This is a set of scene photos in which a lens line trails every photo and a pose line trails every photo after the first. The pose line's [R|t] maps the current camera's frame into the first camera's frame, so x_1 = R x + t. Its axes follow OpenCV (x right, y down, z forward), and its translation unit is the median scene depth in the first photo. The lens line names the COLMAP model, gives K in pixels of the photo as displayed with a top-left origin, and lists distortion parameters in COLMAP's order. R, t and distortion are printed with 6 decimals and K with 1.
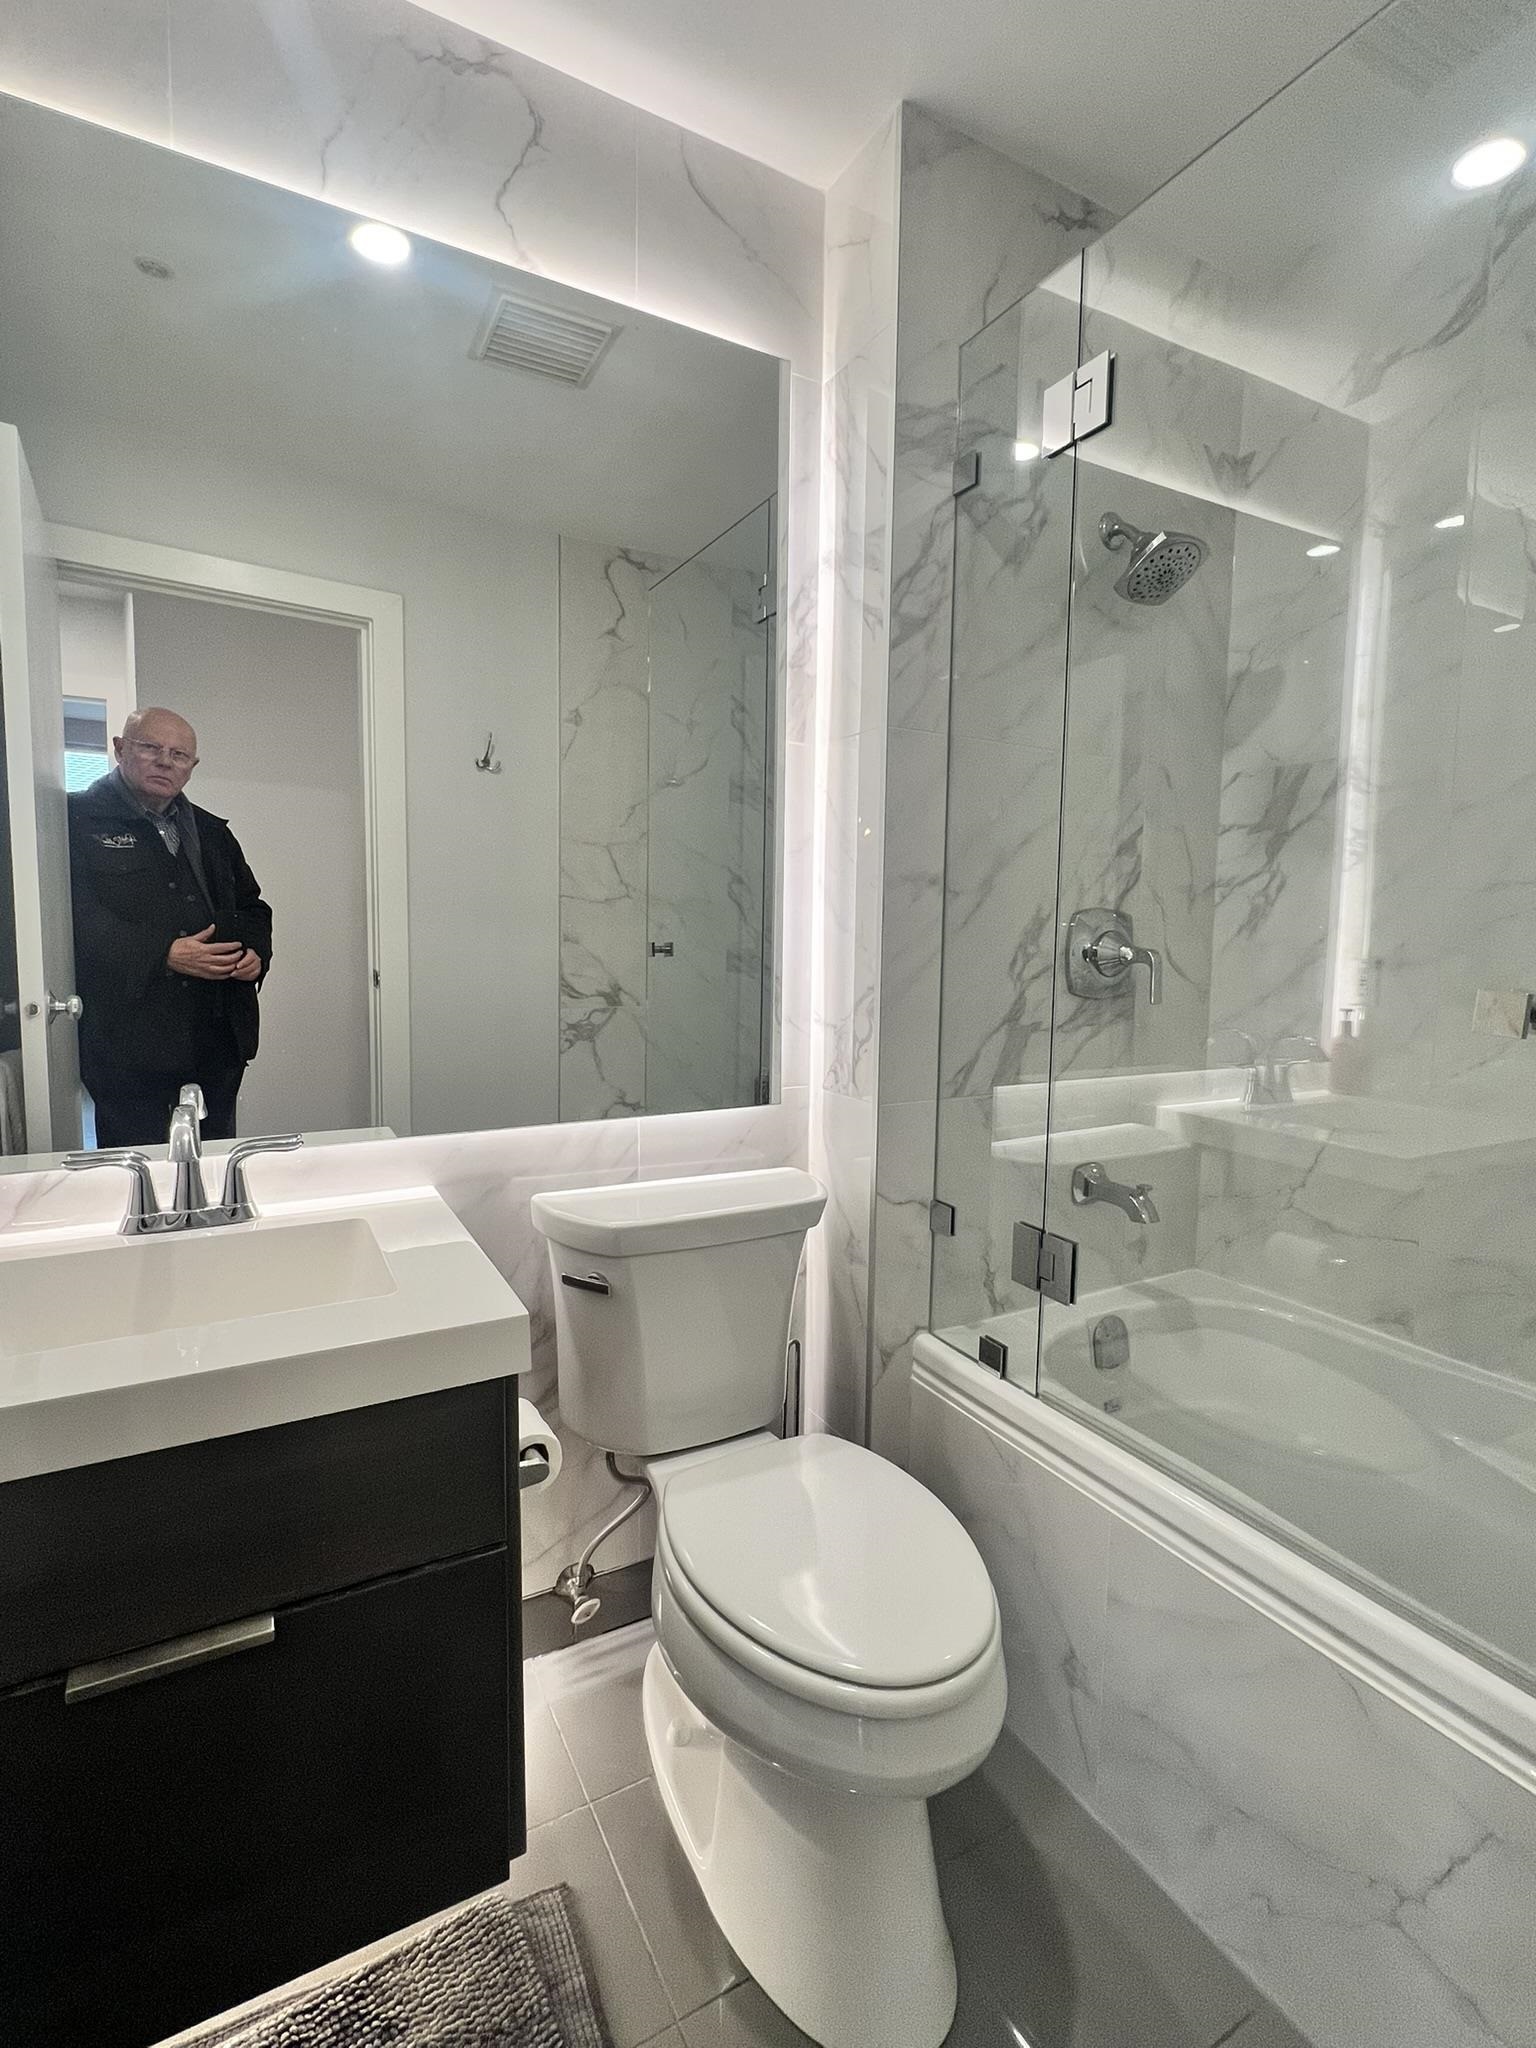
lens RADIAL K [[960.4, 0, 761.0], [0, 960.4, 1034.2], [0, 0, 1]] dist [-0.011069, 0.001355]
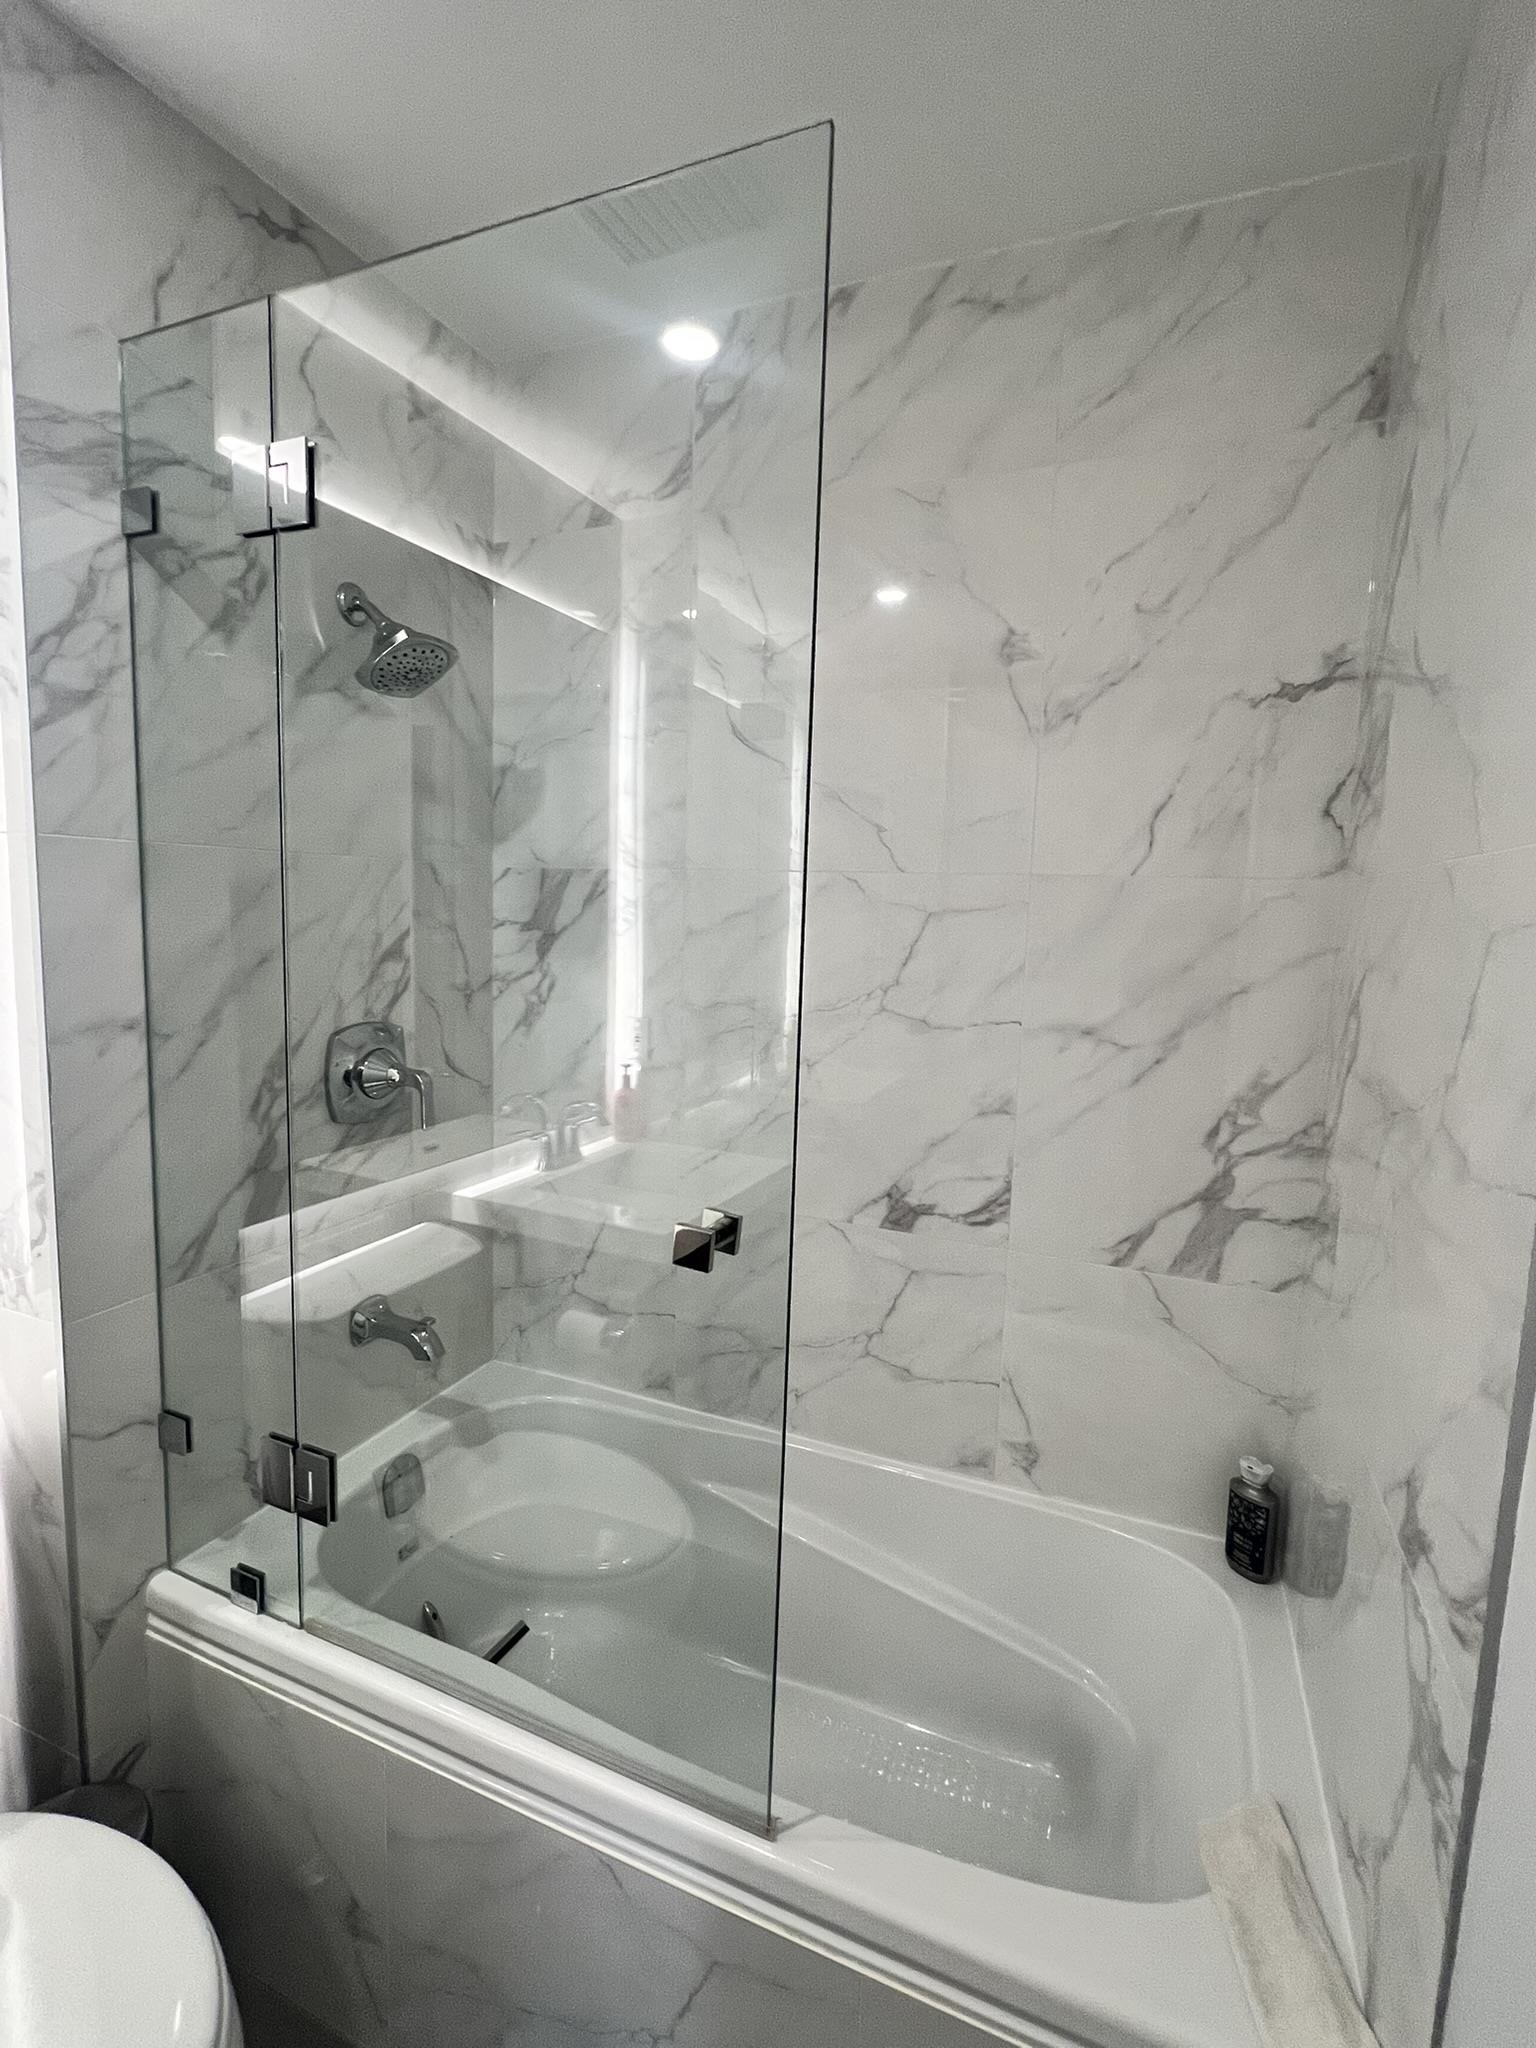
lens RADIAL K [[960.4, 0, 772.1], [0, 960.4, 1021.1], [0, 0, 1]] dist [-0.011069, 0.001355]
pose [[0.789341, -0.059589, 0.611057, 0.109514], [0.032039, 0.997921, 0.055928, -0.178512], [-0.613119, -0.024568, 0.789608, 0.052442]]
